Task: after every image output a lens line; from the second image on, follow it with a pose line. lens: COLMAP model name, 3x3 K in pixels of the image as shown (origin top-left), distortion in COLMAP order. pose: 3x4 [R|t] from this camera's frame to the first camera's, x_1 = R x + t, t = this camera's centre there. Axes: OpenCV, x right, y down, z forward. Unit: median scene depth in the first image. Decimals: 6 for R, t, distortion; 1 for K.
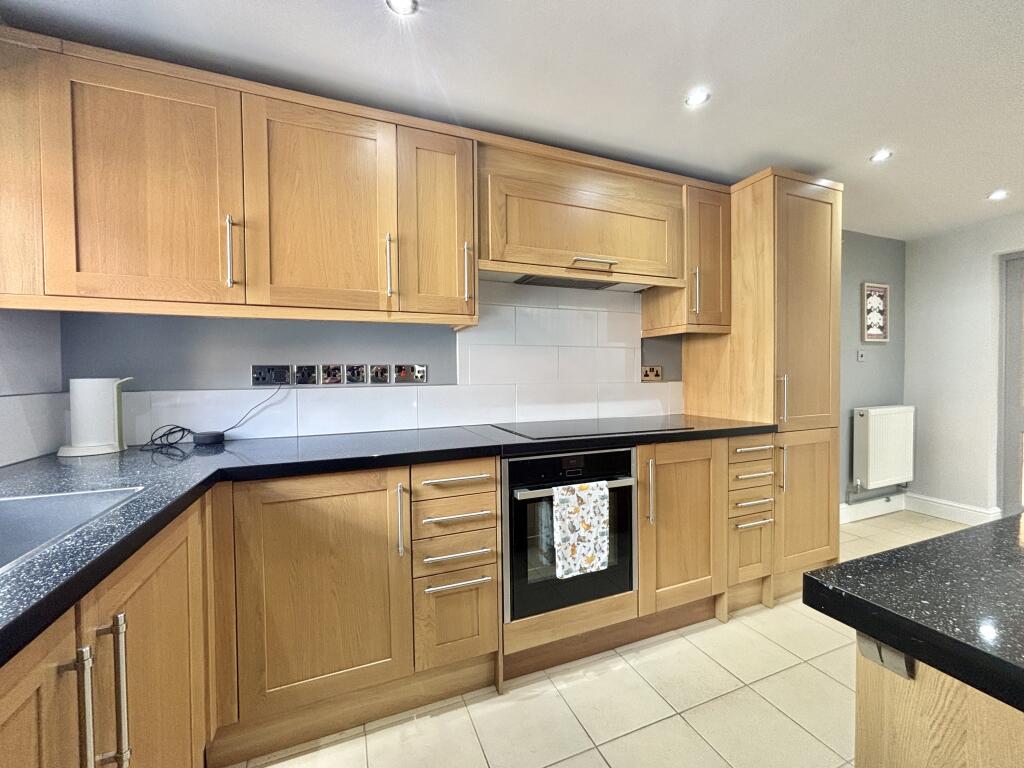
lens RADIAL K [[414.5, 0, 512.0], [0, 414.5, 384.0], [0, 0, 1]] dist [-0.002591, -0.000481]
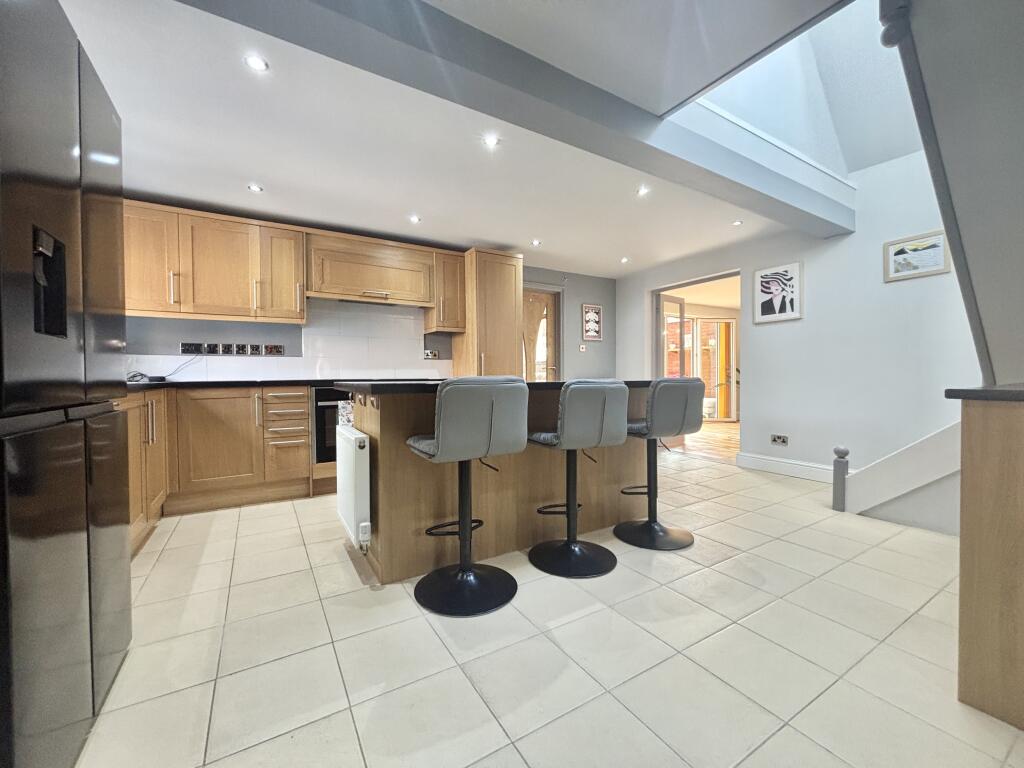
lens RADIAL K [[414.5, 0, 512.0], [0, 414.5, 384.0], [0, 0, 1]] dist [-0.002591, -0.000481]
pose [[0.988696, 0.000878, 0.149932, 0.591470], [-0.000192, 0.999989, -0.004588, 0.152828], [-0.149934, 0.004508, 0.988686, -1.106826]]
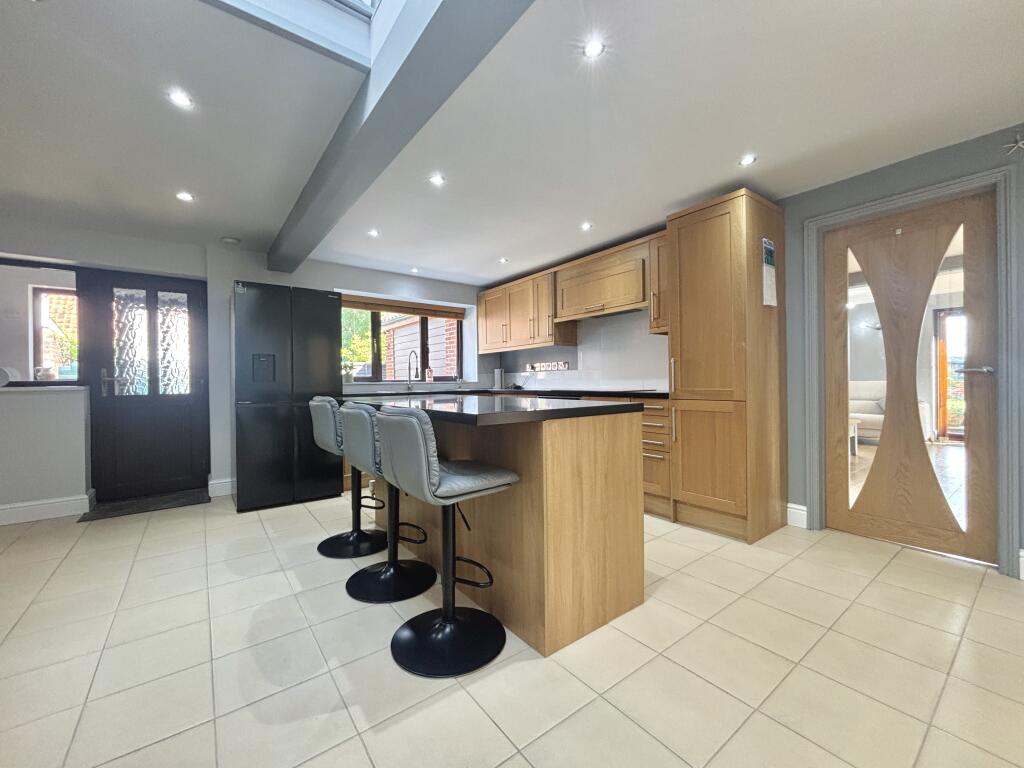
lens RADIAL K [[414.5, 0, 512.0], [0, 414.5, 384.0], [0, 0, 1]] dist [-0.002591, -0.000481]
pose [[0.248416, 0.010485, -0.968597, 2.241095], [-0.010767, 0.999910, 0.008062, 0.071601], [0.968594, 0.008426, 0.248506, 0.135212]]
